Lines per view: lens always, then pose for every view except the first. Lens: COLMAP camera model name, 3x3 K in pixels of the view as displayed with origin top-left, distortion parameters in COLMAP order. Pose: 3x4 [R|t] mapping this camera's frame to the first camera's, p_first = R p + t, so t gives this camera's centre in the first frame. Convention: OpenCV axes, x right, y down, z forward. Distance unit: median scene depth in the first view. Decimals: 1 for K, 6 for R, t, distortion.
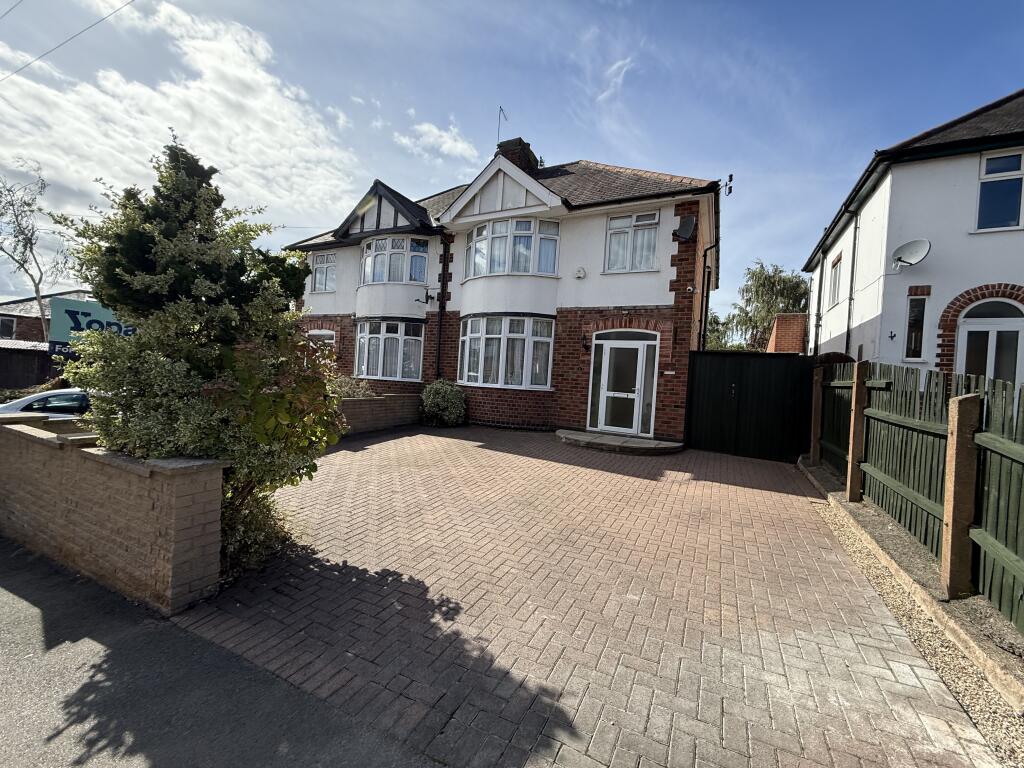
lens RADIAL K [[408.4, 0, 512.0], [0, 408.4, 387.1], [0, 0, 1]] dist [-0.001470, 0.000324]
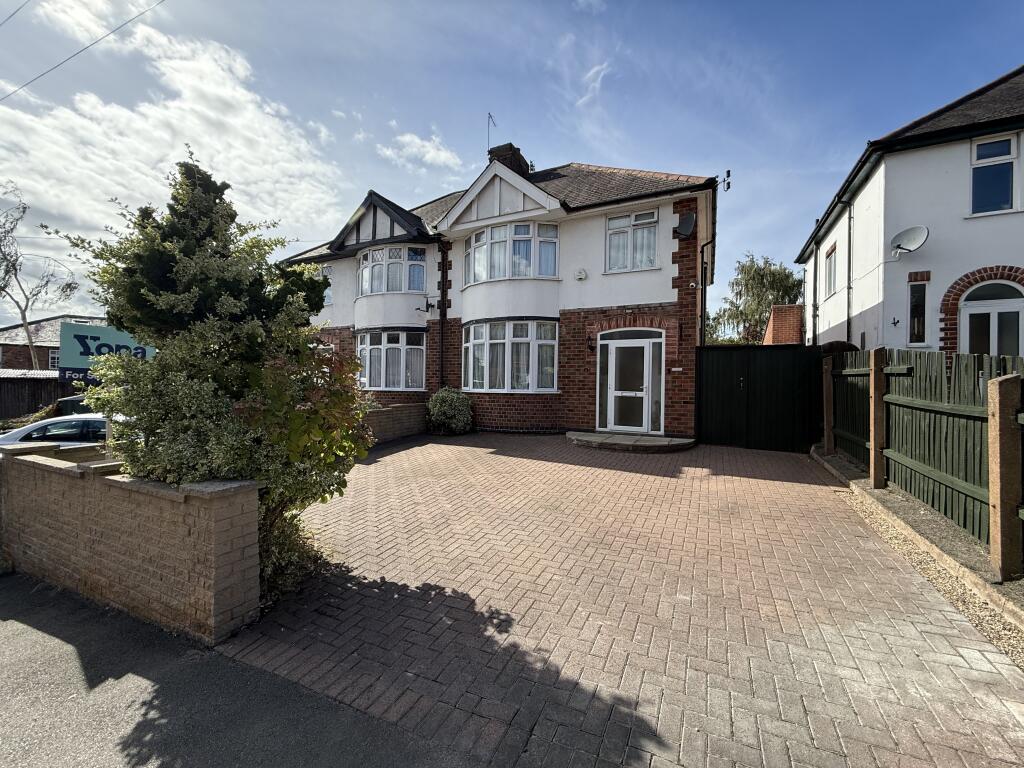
lens RADIAL K [[408.4, 0, 512.1], [0, 408.4, 386.4], [0, 0, 1]] dist [-0.001470, 0.000324]
pose [[0.998624, -0.049678, 0.016801, -0.070196], [0.049895, 0.998673, -0.012787, -0.001354], [-0.016143, 0.013607, 0.999777, 0.009591]]
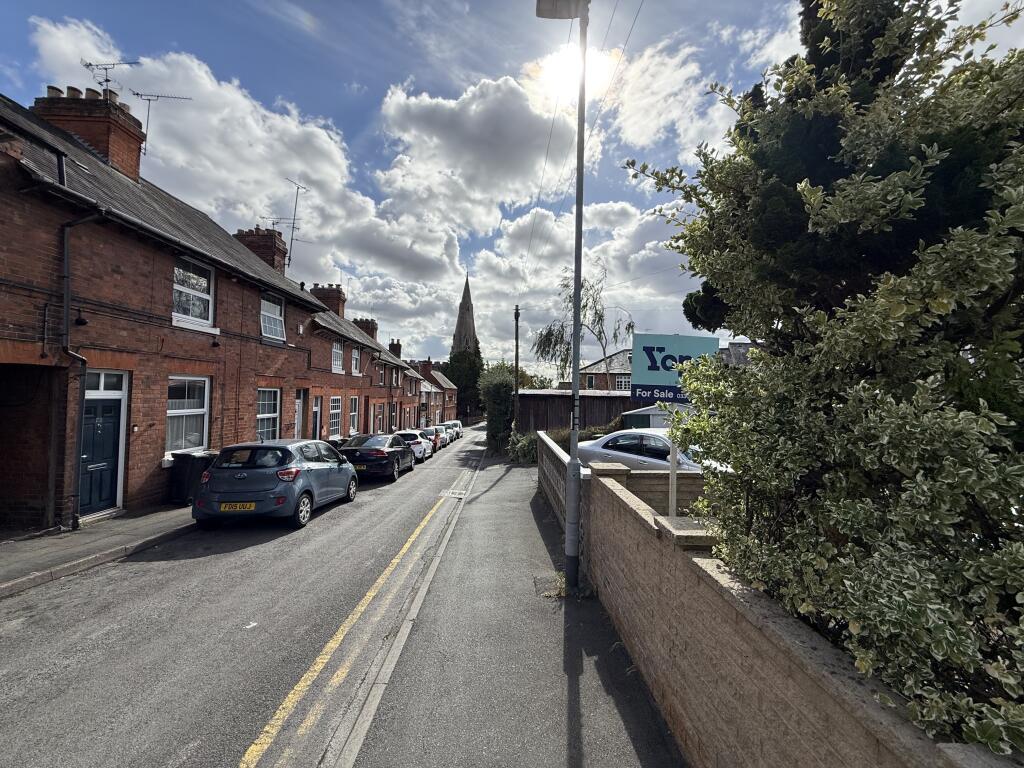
lens RADIAL K [[408.4, 0, 509.9], [0, 408.4, 386.4], [0, 0, 1]] dist [-0.001470, 0.000324]
pose [[0.467724, -0.073717, -0.880795, -0.467889], [-0.003506, 0.996353, -0.085250, -0.033237], [0.883867, 0.042962, 0.465760, 0.350819]]
